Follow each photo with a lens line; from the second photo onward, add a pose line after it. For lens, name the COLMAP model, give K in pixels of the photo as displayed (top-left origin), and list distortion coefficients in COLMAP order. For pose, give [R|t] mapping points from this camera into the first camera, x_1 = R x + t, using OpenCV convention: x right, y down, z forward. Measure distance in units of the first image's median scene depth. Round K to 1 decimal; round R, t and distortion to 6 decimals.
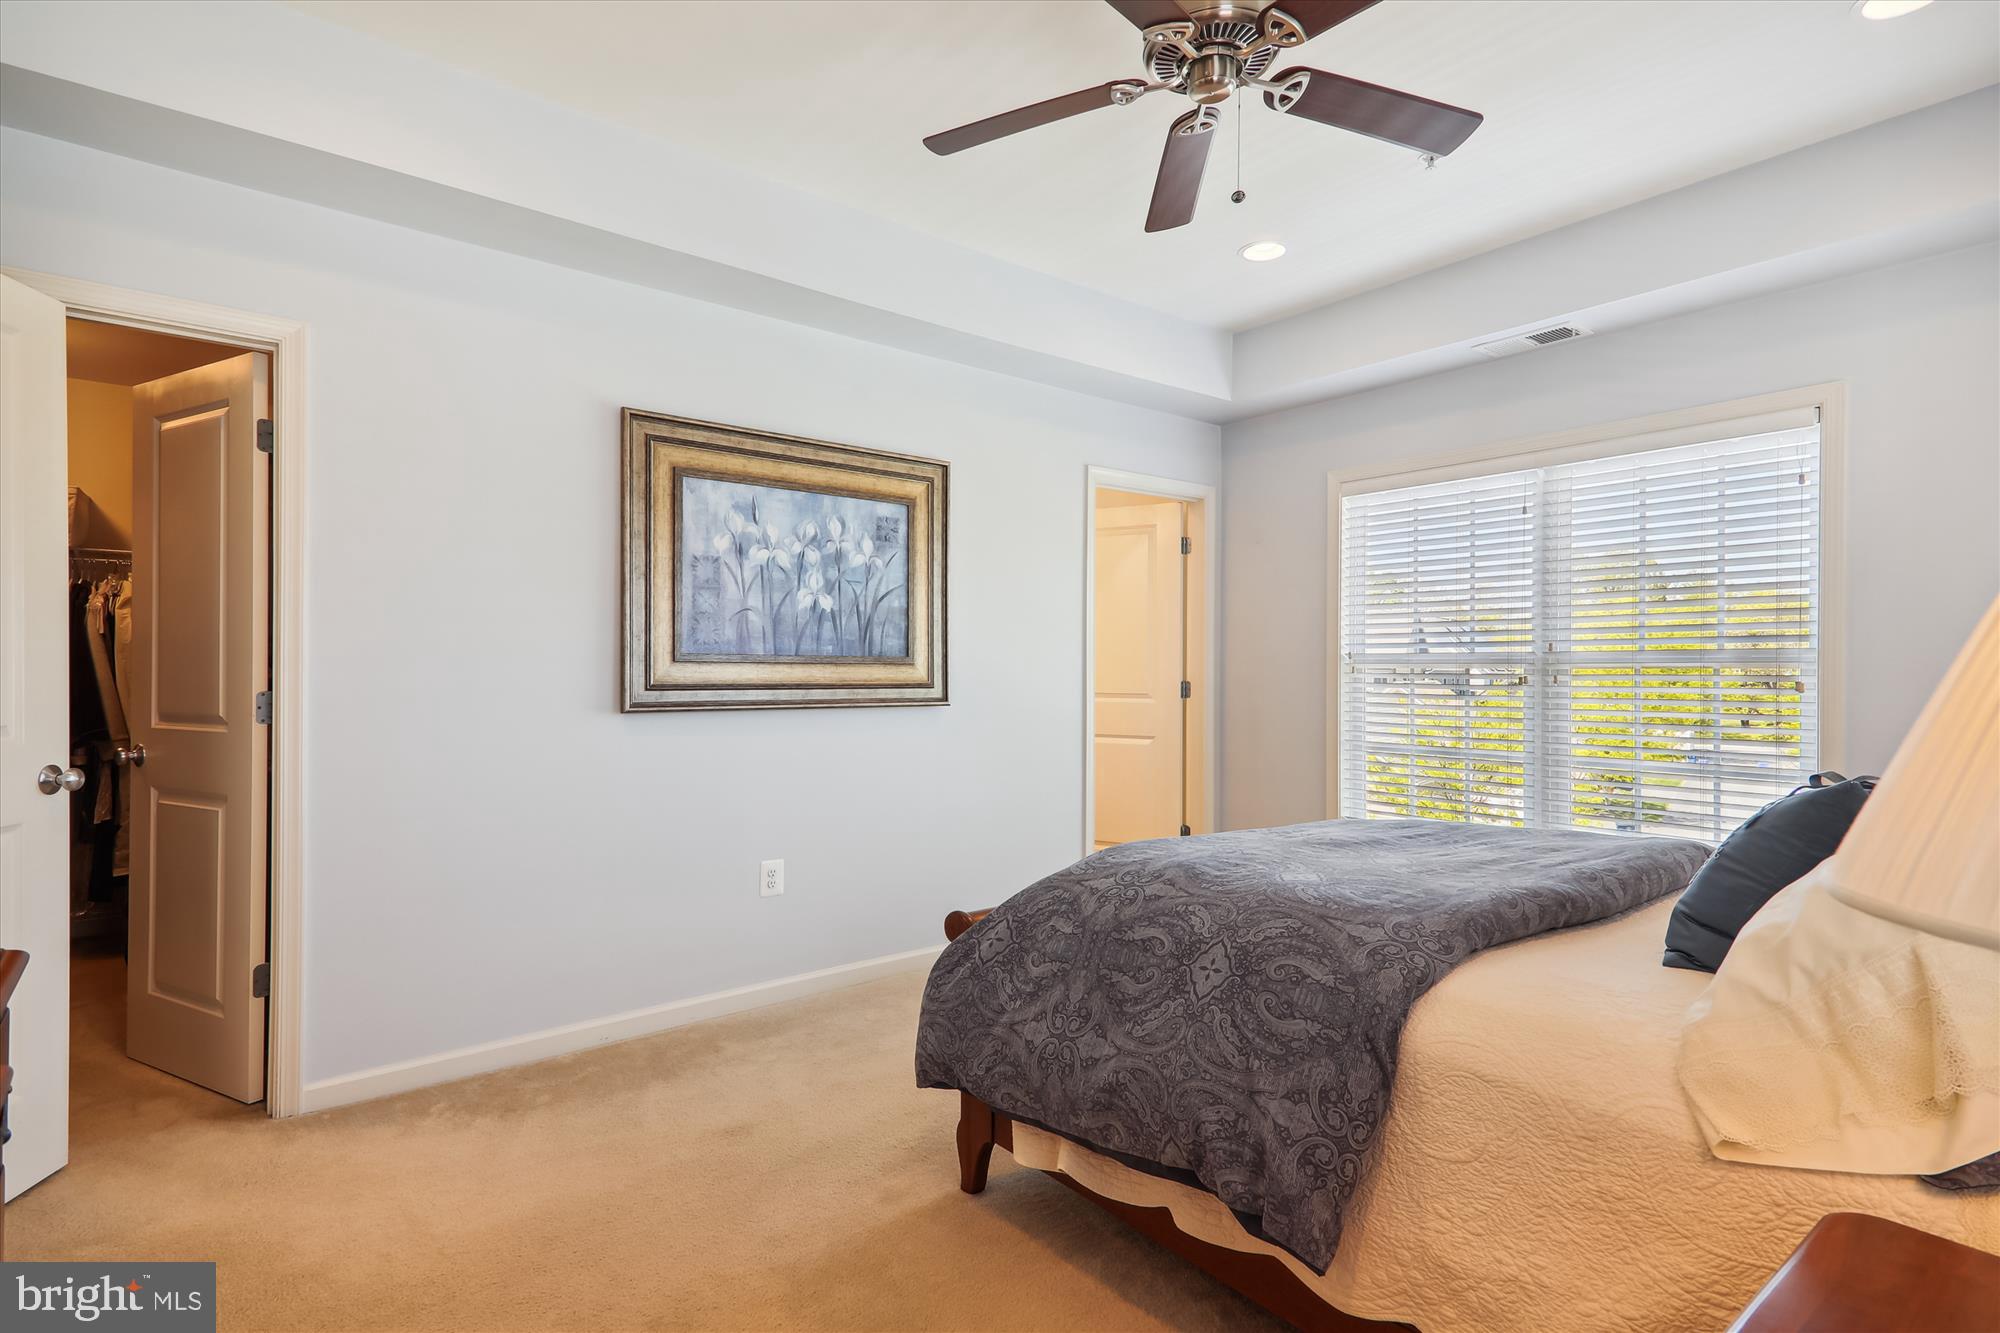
lens RADIAL K [[989.1, 0, 1004.1], [0, 989.1, 672.1], [0, 0, 1]] dist [0.025421, -0.000082]
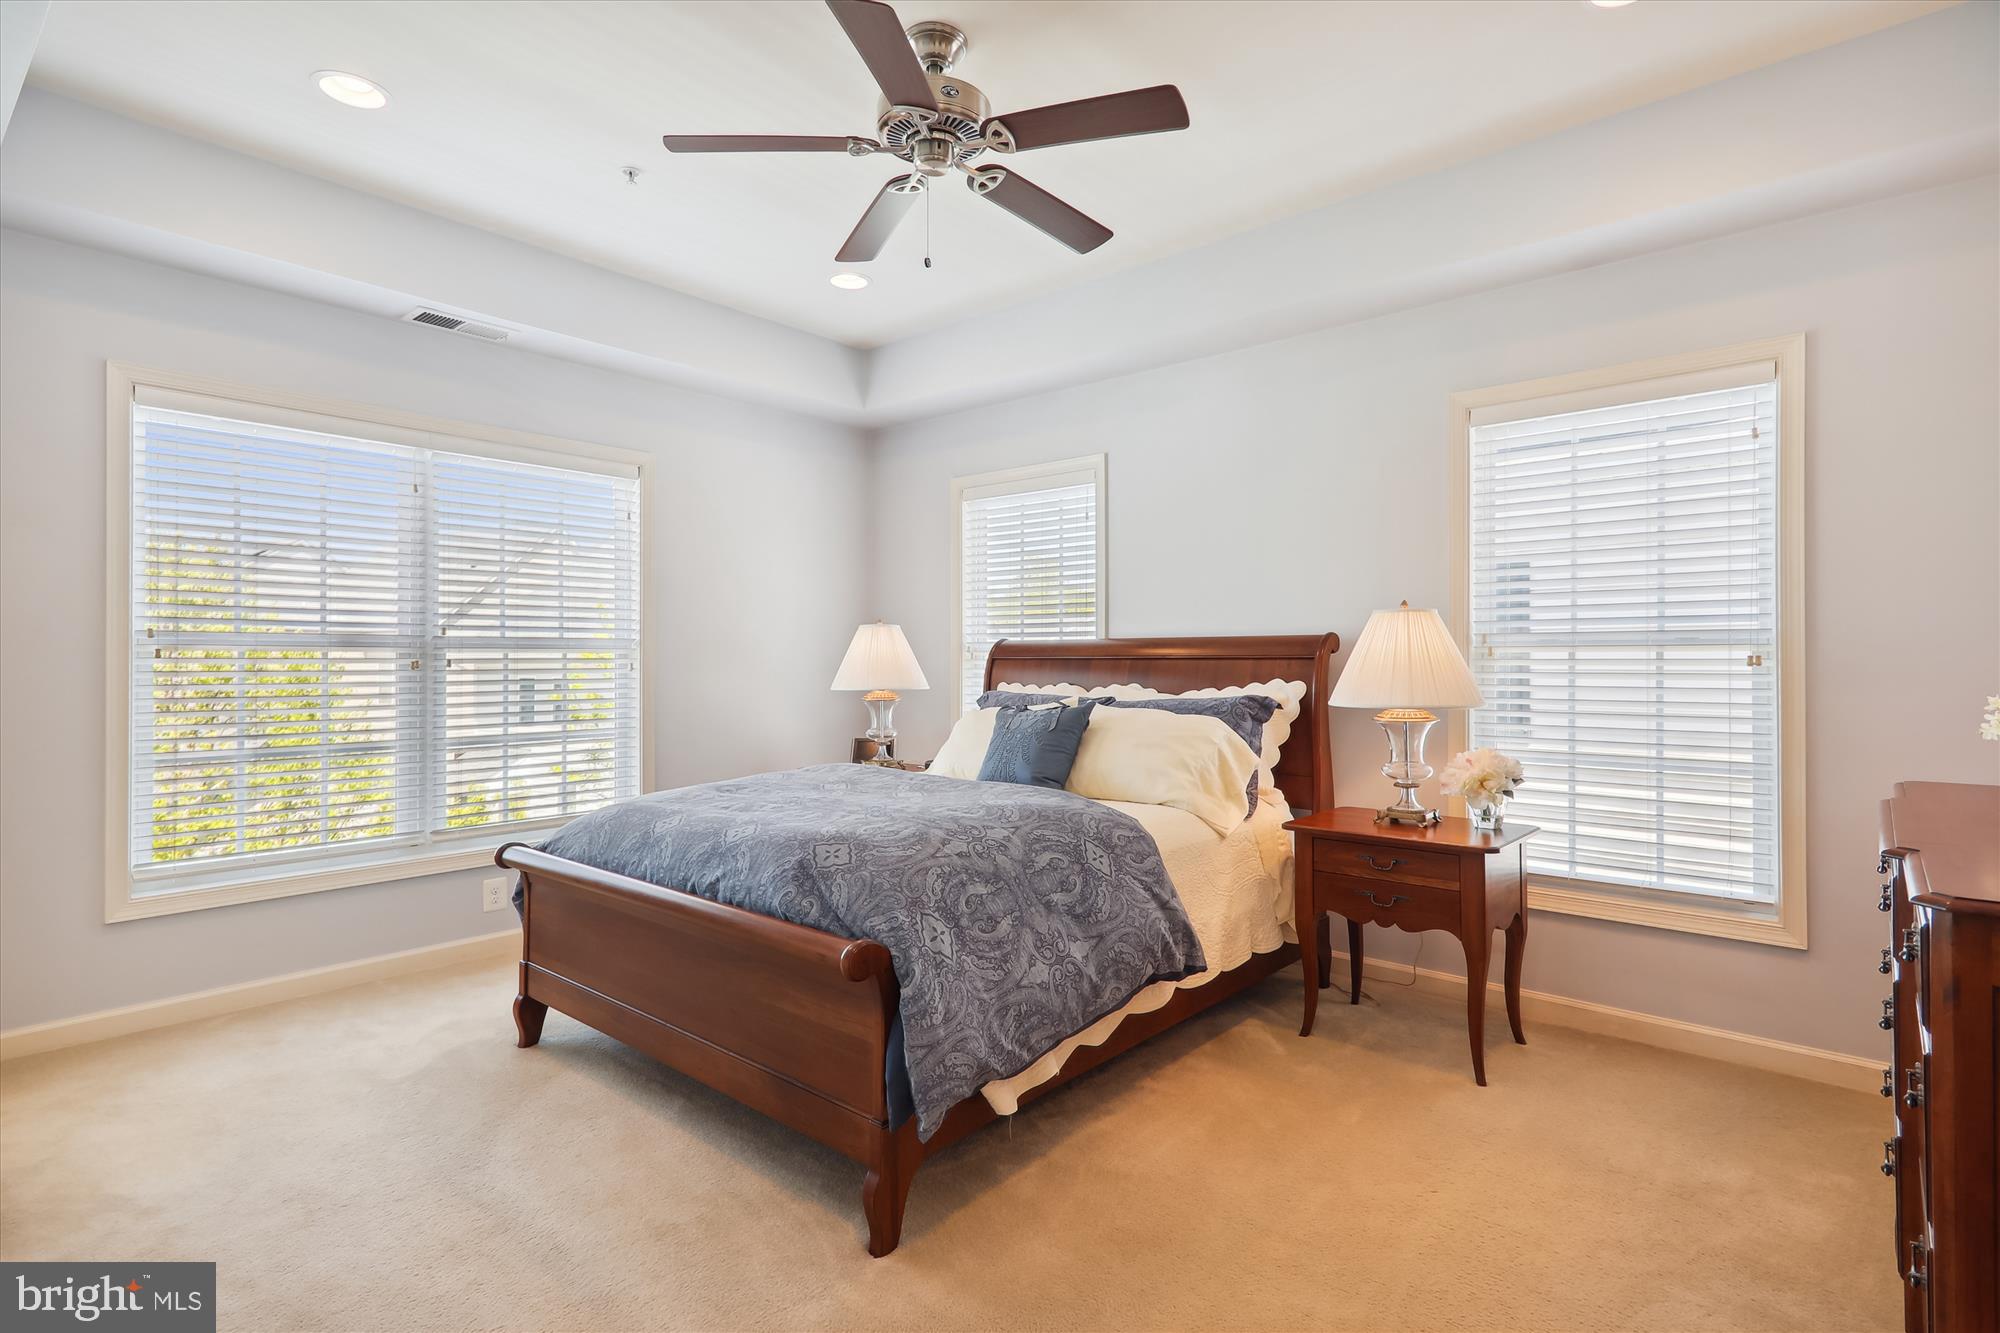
lens RADIAL K [[985.2, 0, 997.3], [0, 985.2, 660.5], [0, 0, 1]] dist [0.031401, 0.000449]
pose [[-0.165620, -0.004338, 0.986180, -0.902970], [0.002150, 0.999986, 0.004760, 0.000779], [-0.986187, 0.002909, -0.165608, 1.040262]]
